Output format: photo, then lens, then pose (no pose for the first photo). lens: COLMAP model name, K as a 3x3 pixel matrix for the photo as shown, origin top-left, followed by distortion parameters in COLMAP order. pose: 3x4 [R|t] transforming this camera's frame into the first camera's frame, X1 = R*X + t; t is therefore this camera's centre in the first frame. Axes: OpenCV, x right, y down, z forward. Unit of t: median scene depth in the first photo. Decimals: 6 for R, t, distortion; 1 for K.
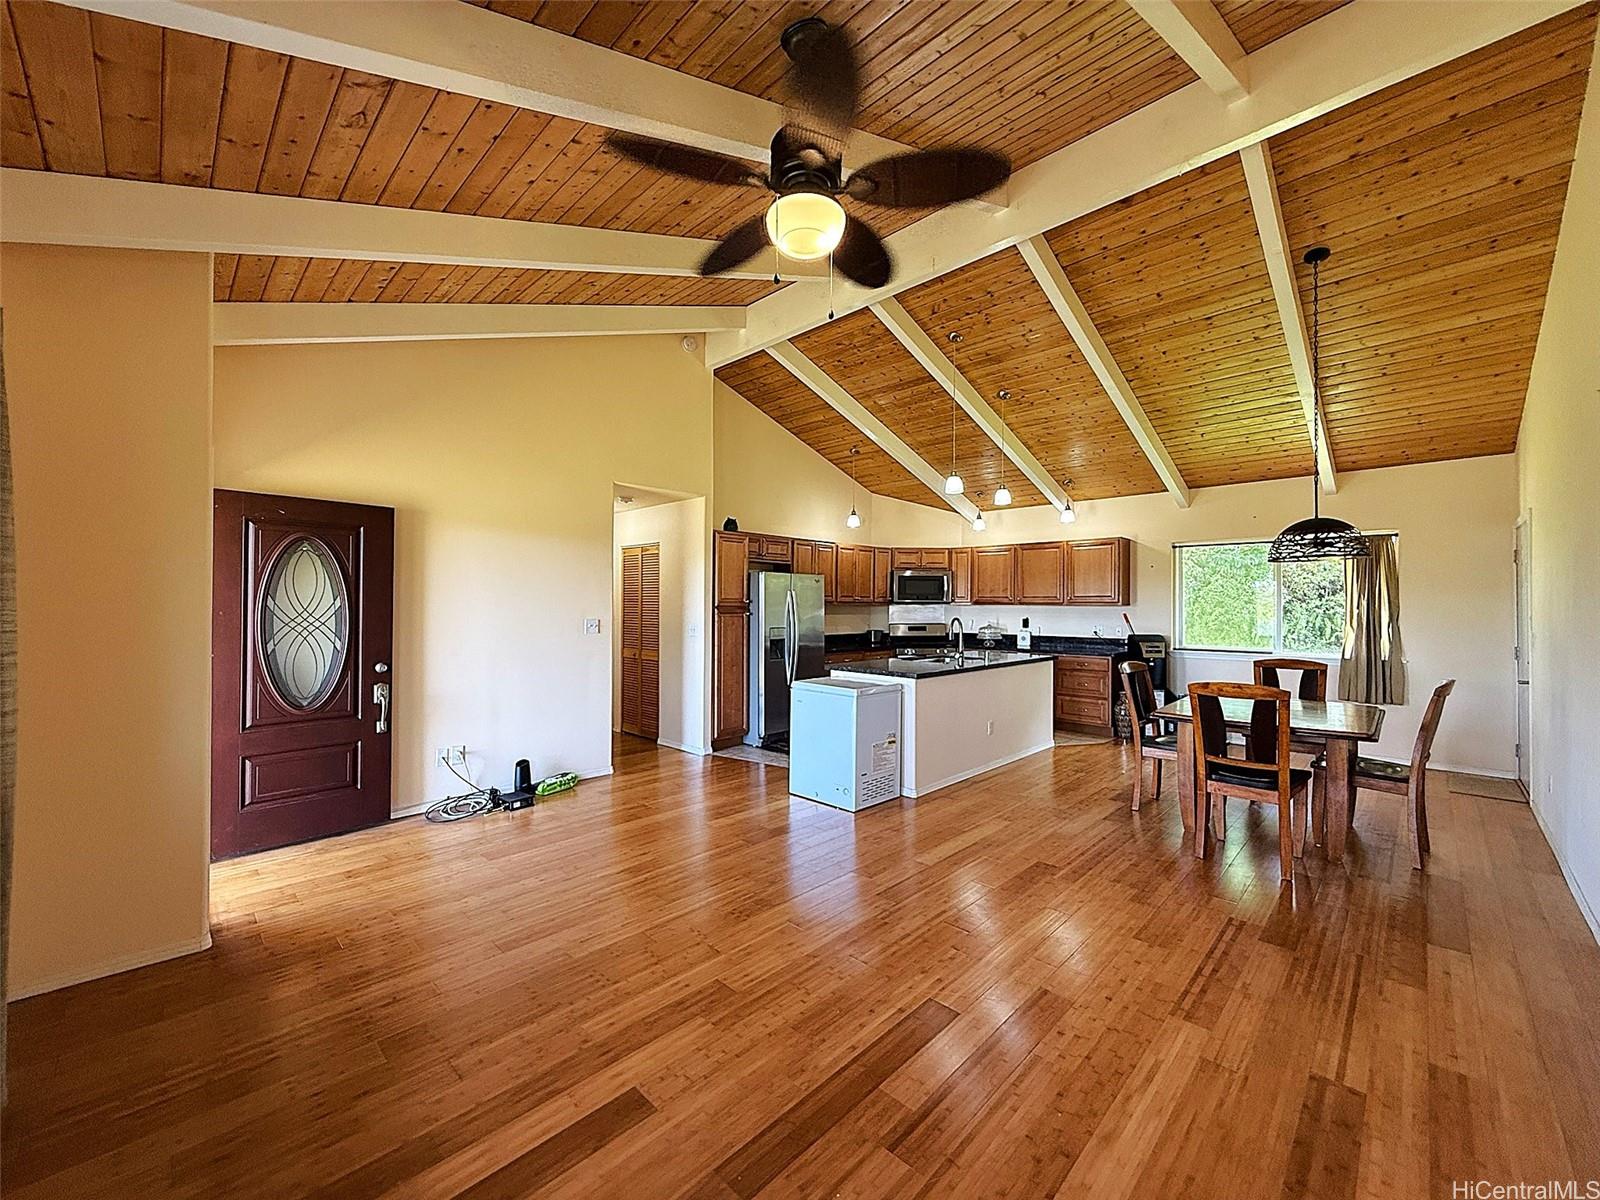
lens RADIAL K [[640.1, 0, 795.9], [0, 640.1, 600.8], [0, 0, 1]] dist [-0.001043, -0.000099]
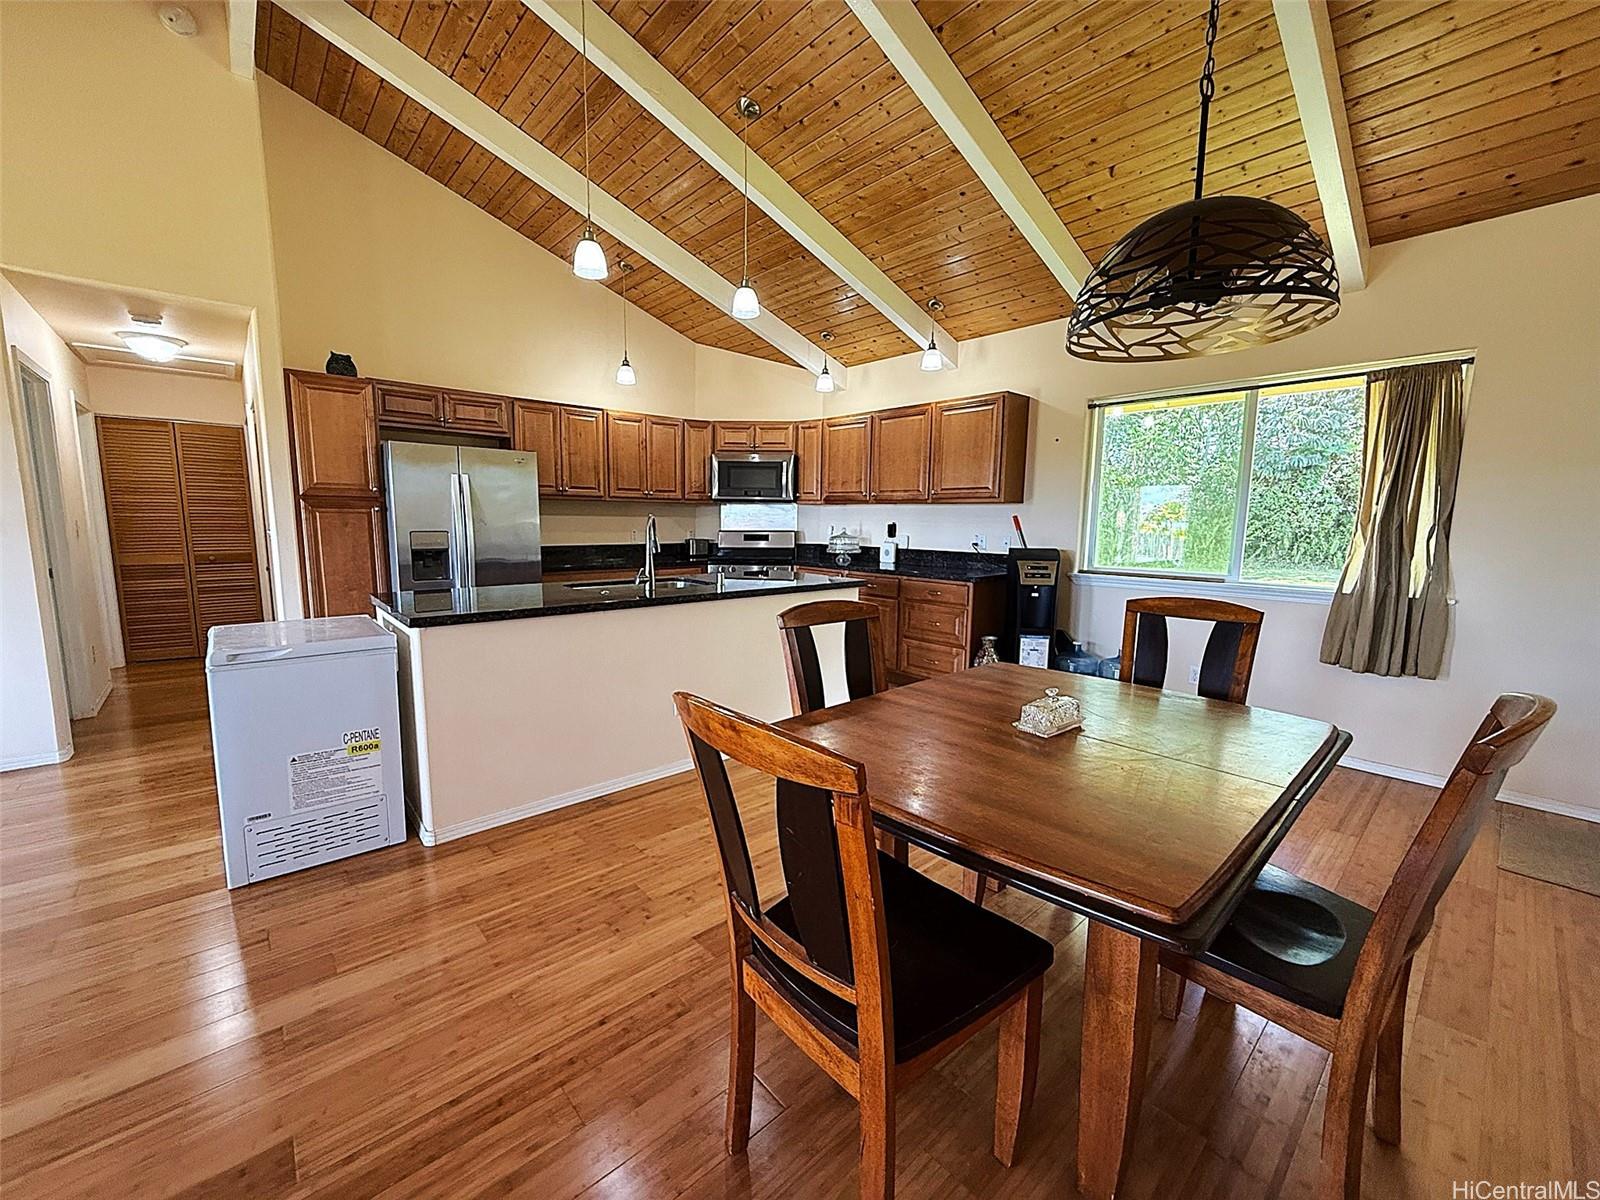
lens RADIAL K [[640.1, 0, 795.9], [0, 640.1, 600.8], [0, 0, 1]] dist [-0.001043, -0.000099]
pose [[0.997802, 0.015078, -0.064529, 0.340292], [-0.006226, 0.990792, 0.135252, 0.019399], [0.065974, -0.134553, 0.988708, 0.336596]]
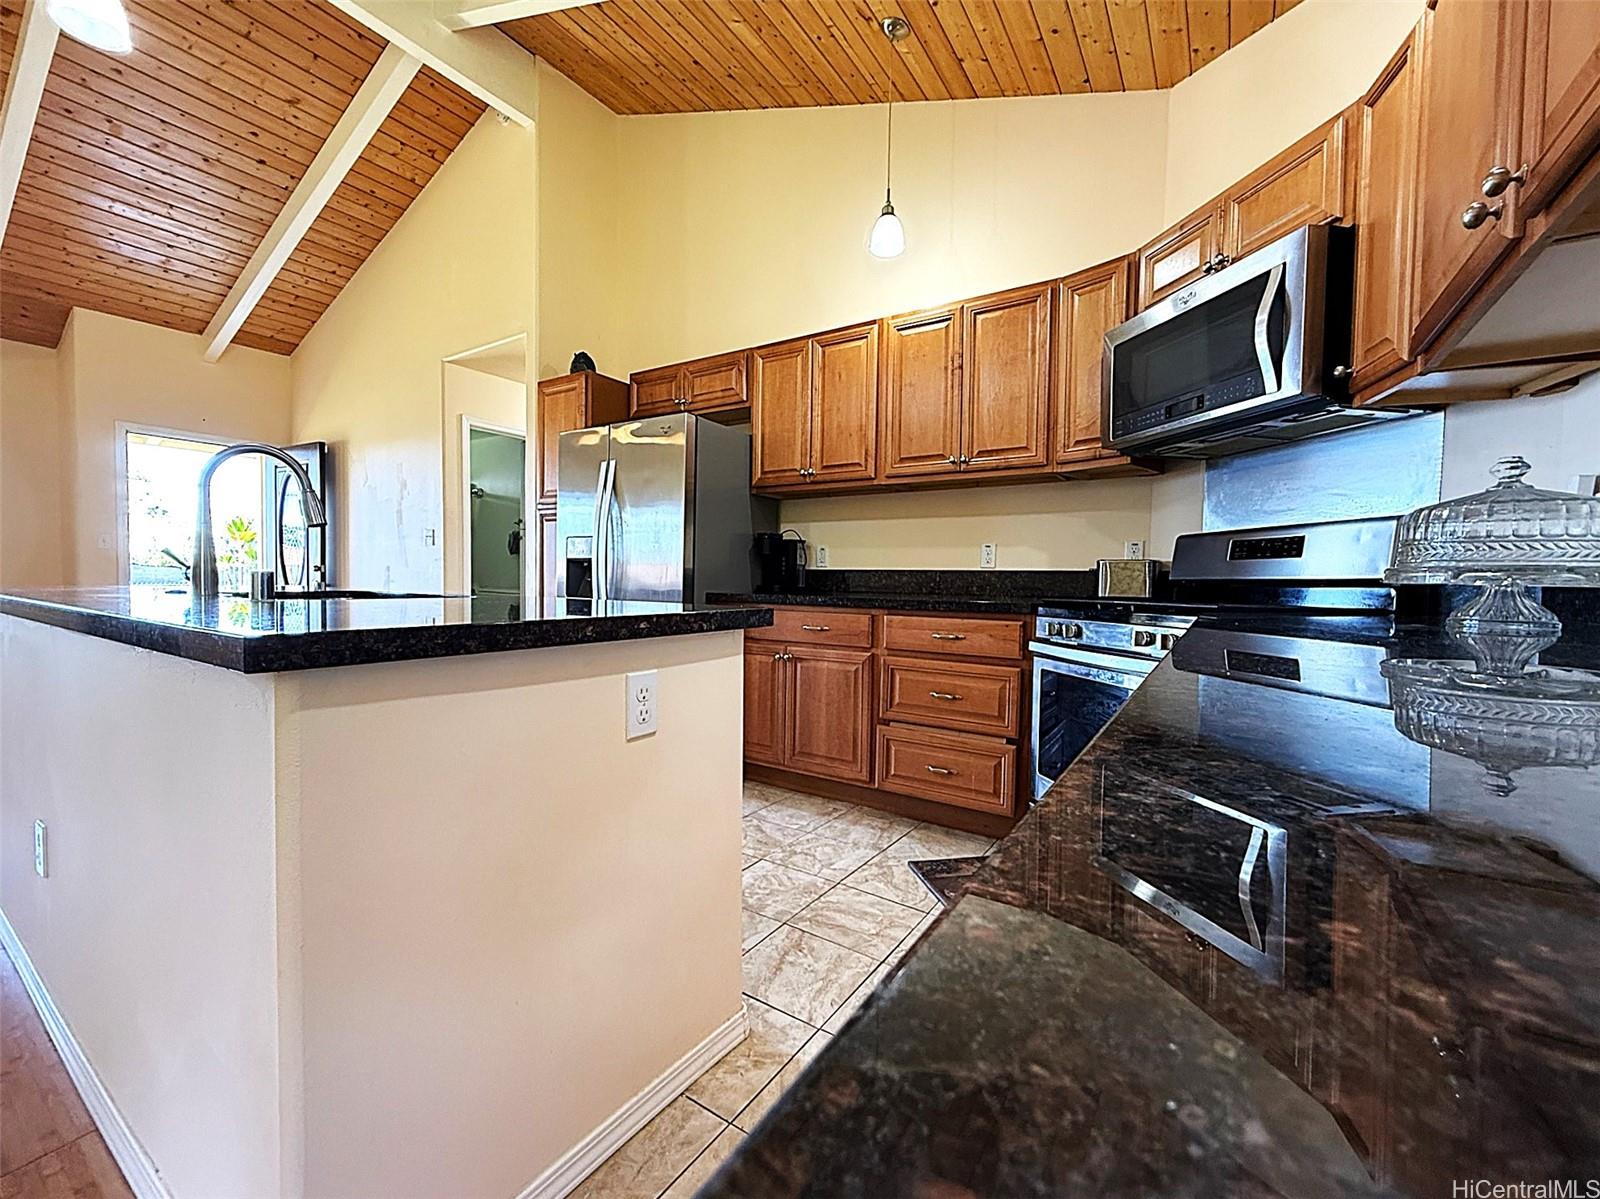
lens RADIAL K [[655.6, 0, 794.4], [0, 655.6, 600.1], [0, 0, 1]] dist [-0.000271, 0.000126]
pose [[0.196862, 0.031065, -0.979939, 0.469878], [-0.008346, 0.999515, 0.030009, 0.067798], [0.980396, 0.002271, 0.197025, 0.948568]]
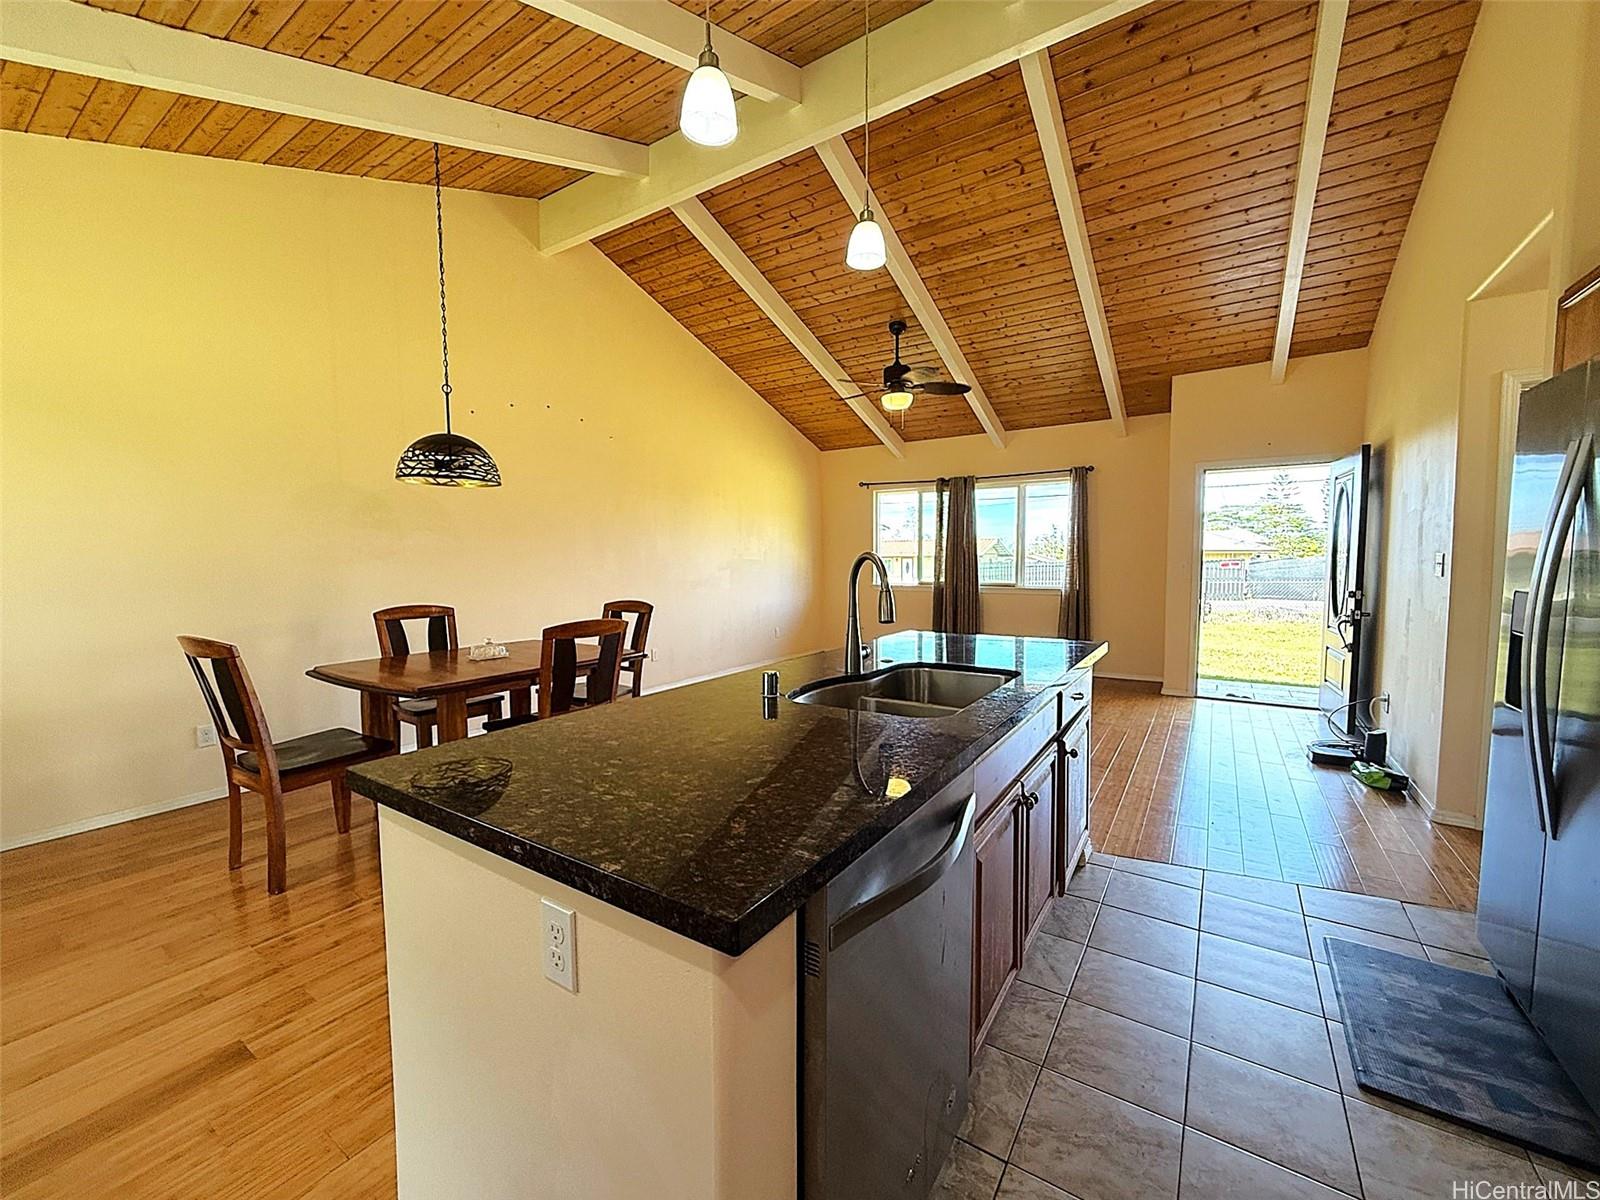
lens RADIAL K [[643.6, 0, 795.0], [0, 643.6, 601.2], [0, 0, 1]] dist [-0.001751, -0.000023]
pose [[-0.980903, 0.016300, -0.193814, 0.285882], [0.004566, 0.998137, 0.060840, 0.024624], [0.194445, 0.058793, -0.979150, 1.070535]]
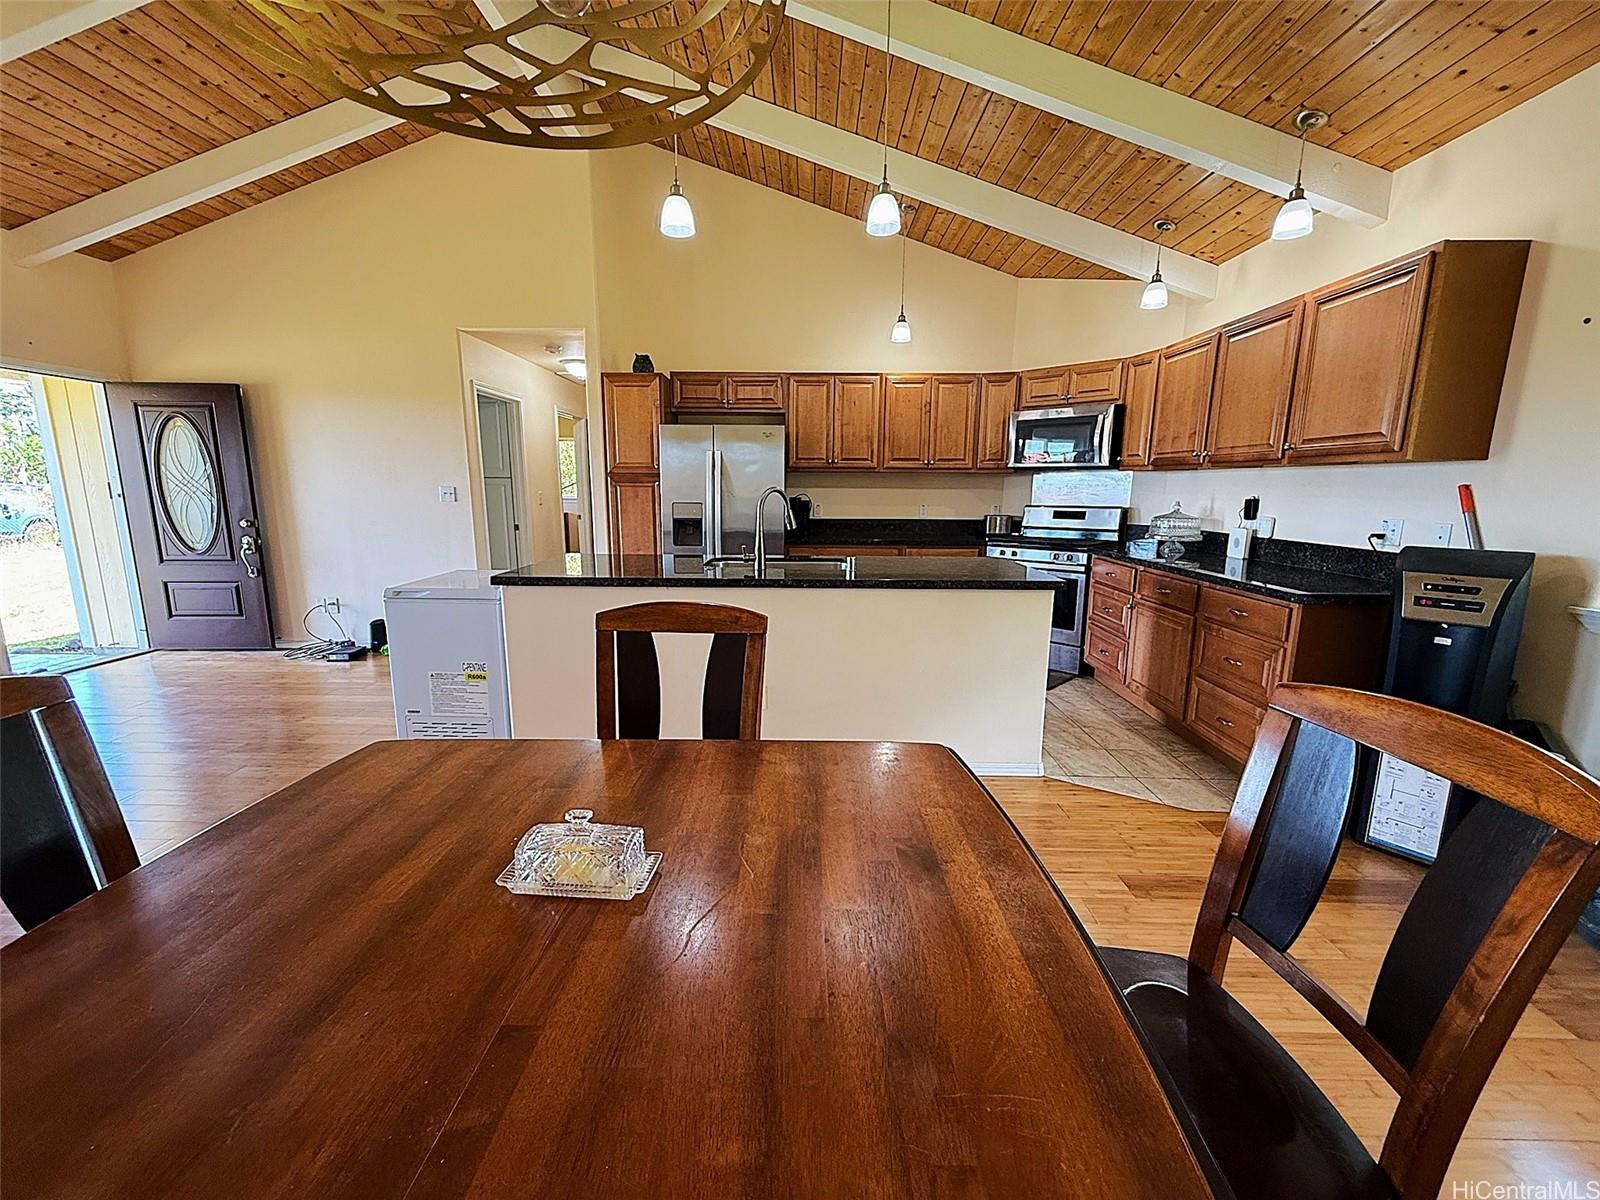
lens RADIAL K [[638.1, 0, 793.5], [0, 638.1, 600.1], [0, 0, 1]] dist [-0.000024, 0.000168]
pose [[0.687762, 0.127747, -0.714607, 0.526754], [0.002392, 0.983990, 0.178206, 0.019362], [0.725932, -0.124273, 0.676446, 0.516275]]
